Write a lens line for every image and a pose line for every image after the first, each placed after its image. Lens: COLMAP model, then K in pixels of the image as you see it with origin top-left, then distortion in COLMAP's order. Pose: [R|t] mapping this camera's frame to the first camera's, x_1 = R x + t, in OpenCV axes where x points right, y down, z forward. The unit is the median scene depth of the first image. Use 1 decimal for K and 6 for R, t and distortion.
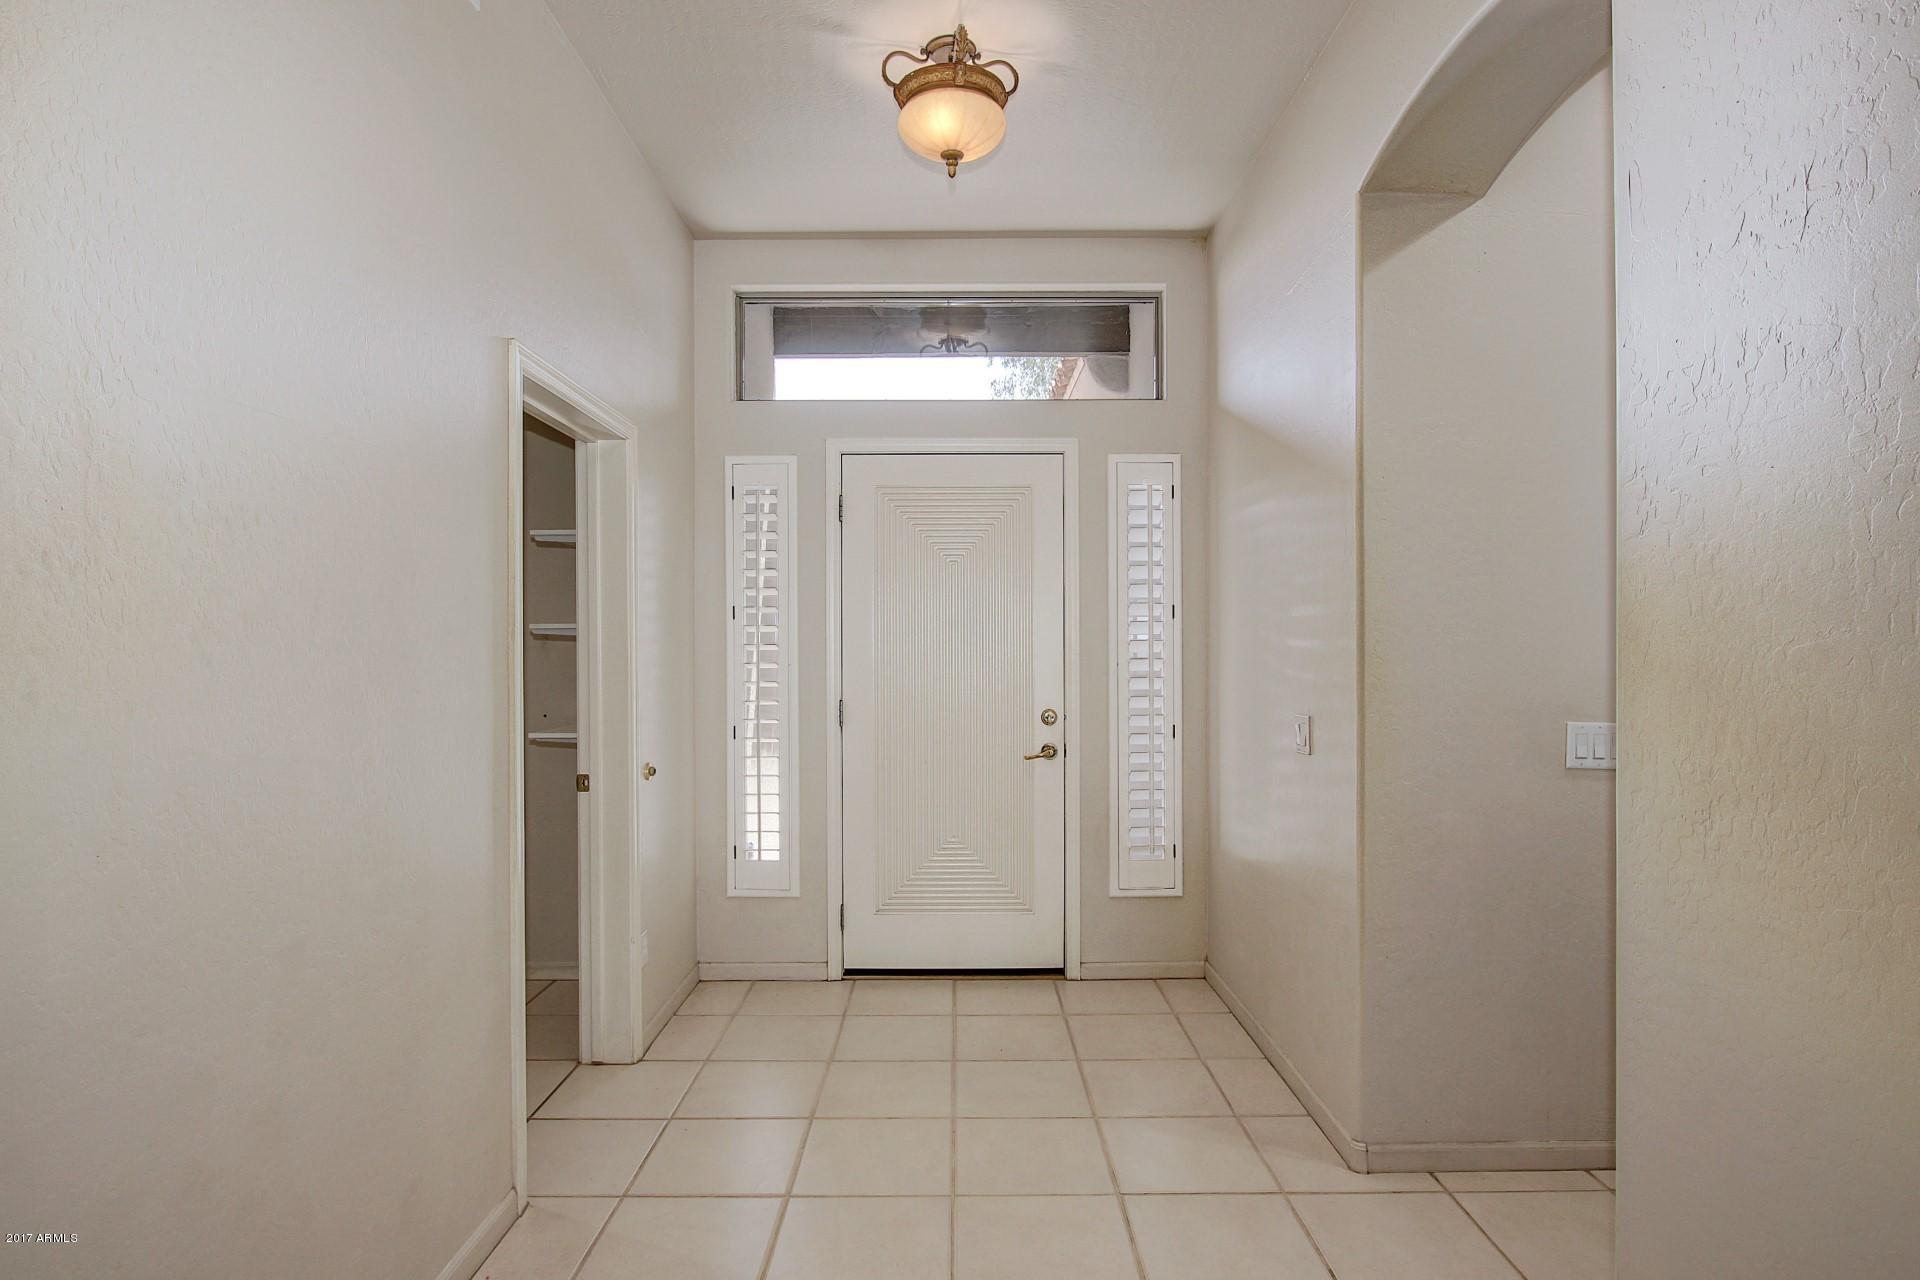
lens RADIAL K [[968.1, 0, 922.9], [0, 968.1, 644.6], [0, 0, 1]] dist [-0.021774, 0.000210]
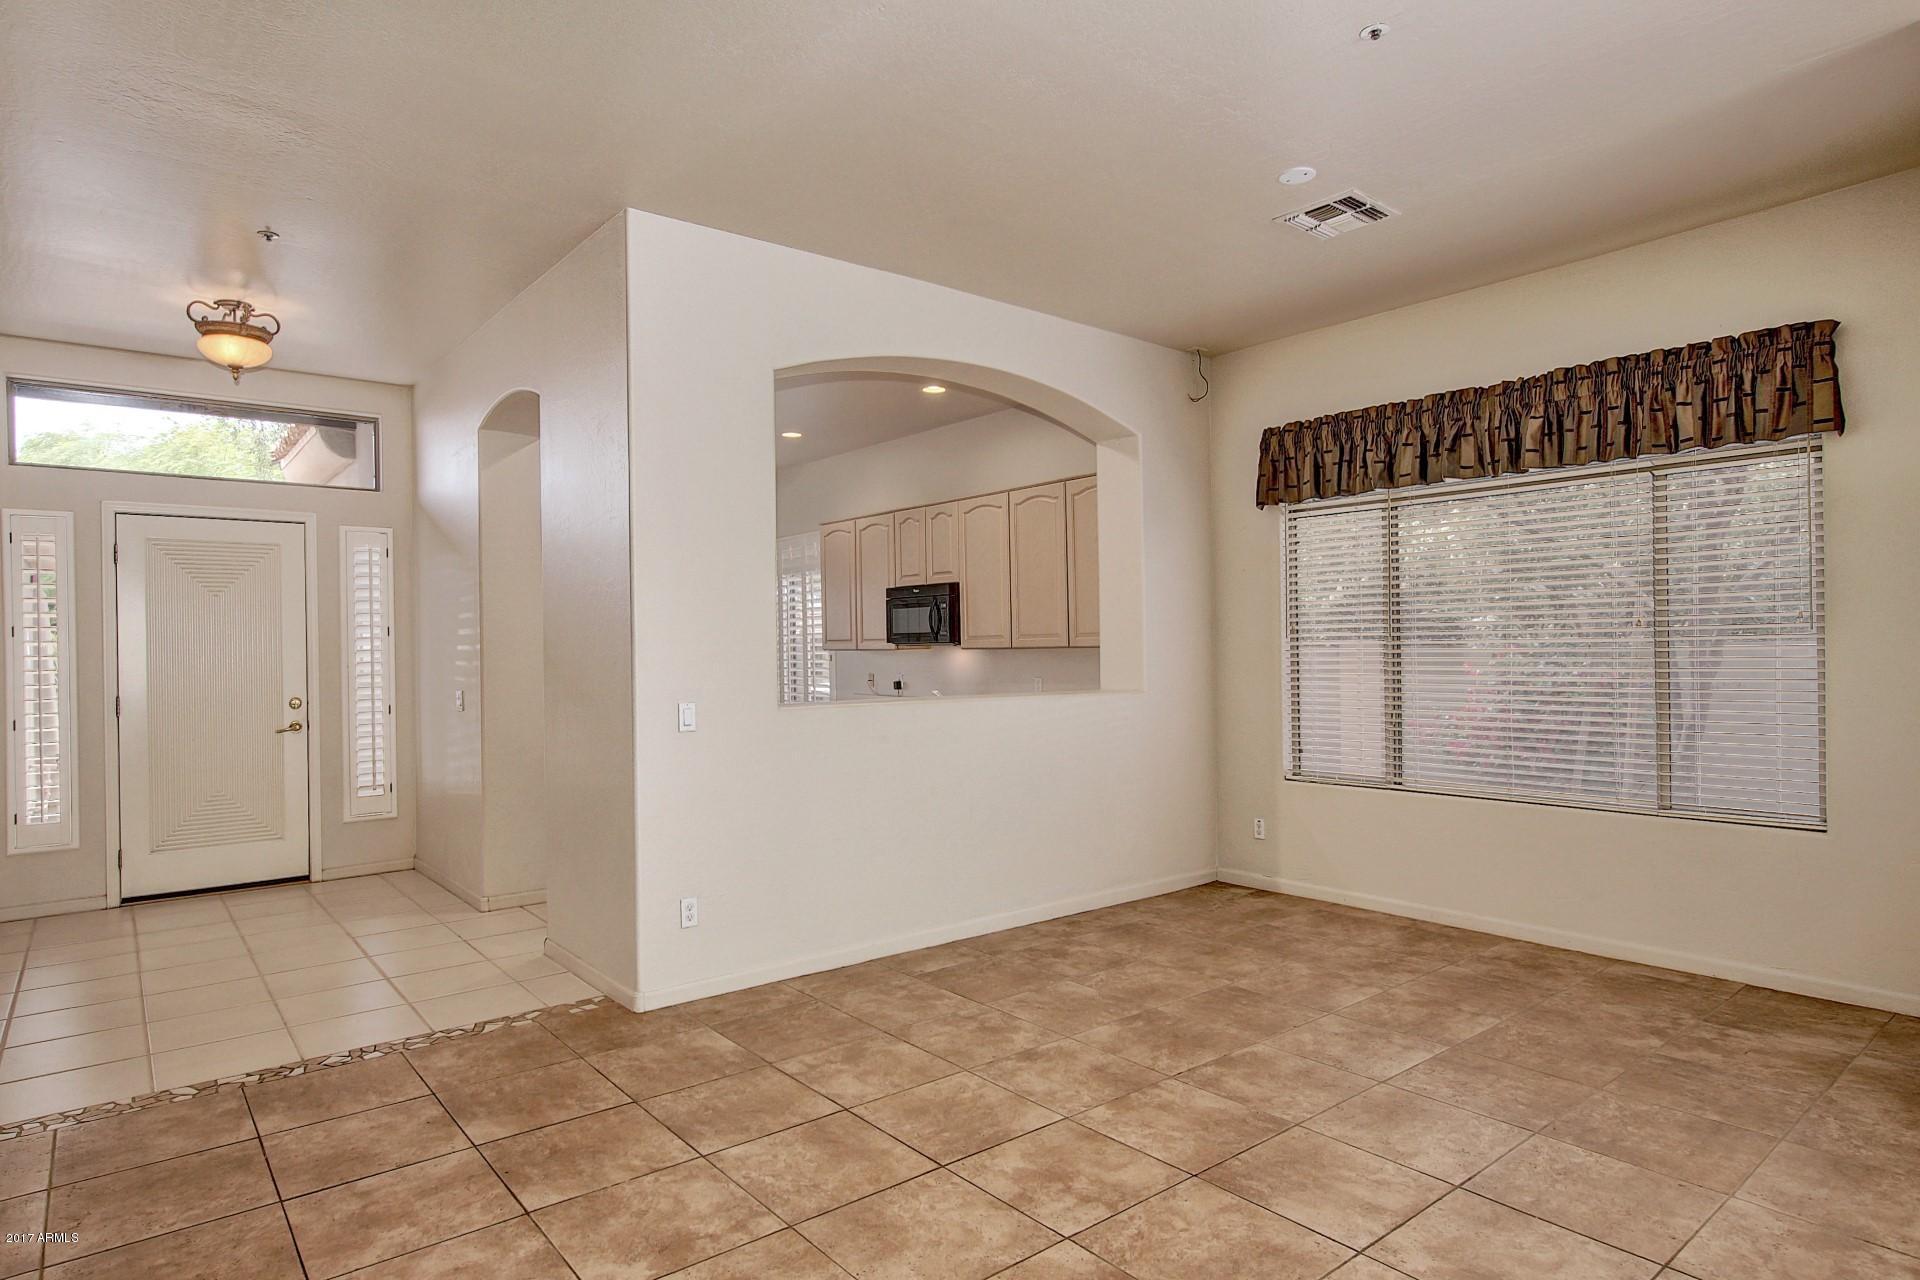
lens RADIAL K [[1069.2, 0, 960.7], [0, 1069.2, 644.9], [0, 0, 1]] dist [-0.011730, 0.002051]
pose [[0.751124, -0.007669, 0.660117, -0.176726], [0.012158, 0.999924, -0.002218, 0.002018], [-0.660049, 0.009692, 0.751160, -0.878118]]
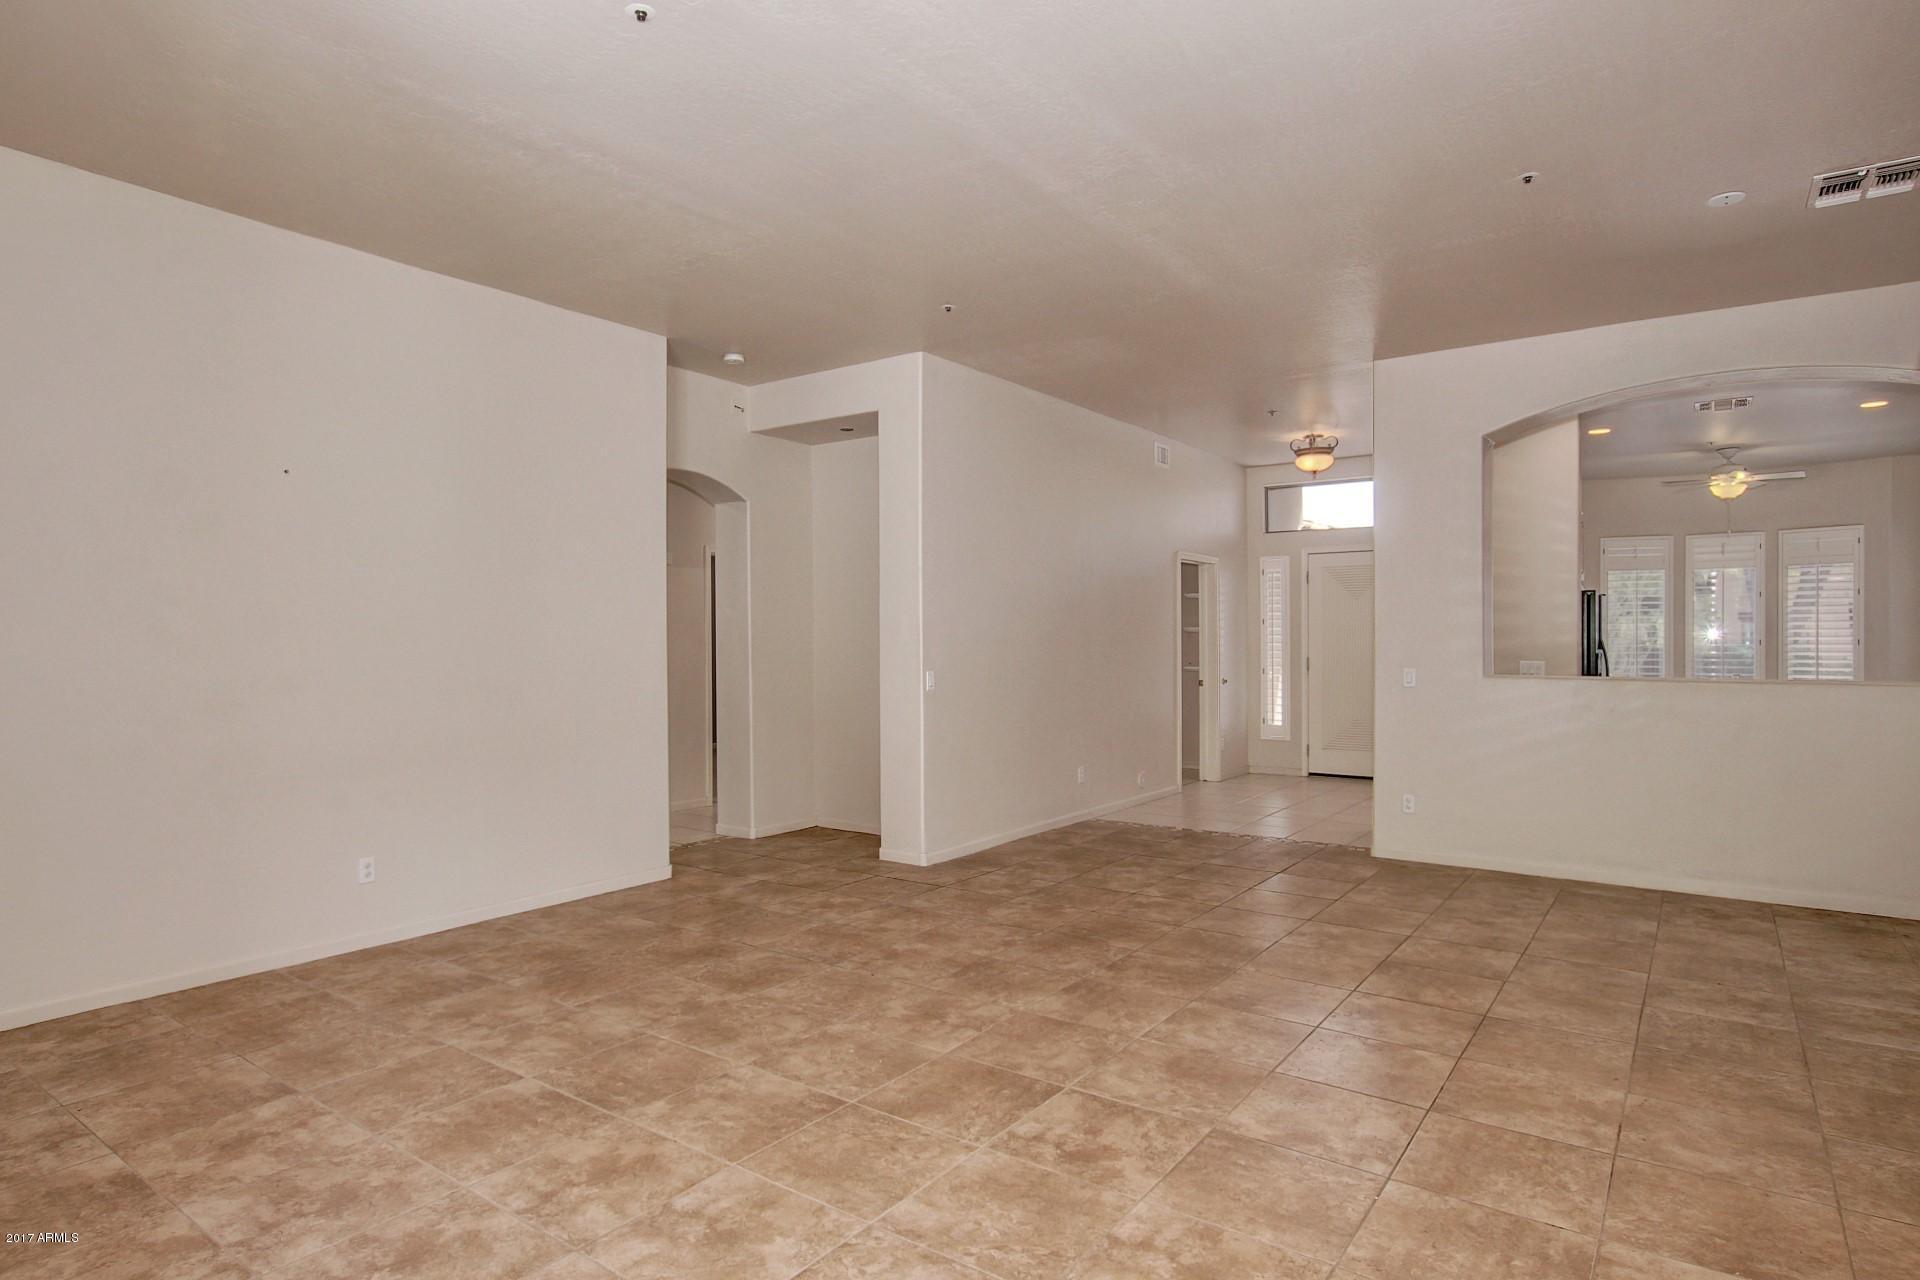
lens RADIAL K [[1060.4, 0, 960.0], [0, 1060.4, 640.0], [0, 0, 1]] dist [-0.014012, 0.002253]
pose [[0.835183, 0.000155, -0.549972, 0.633204], [0.001502, 0.999996, 0.002564, 0.003654], [0.549970, -0.002968, 0.835179, -1.637707]]
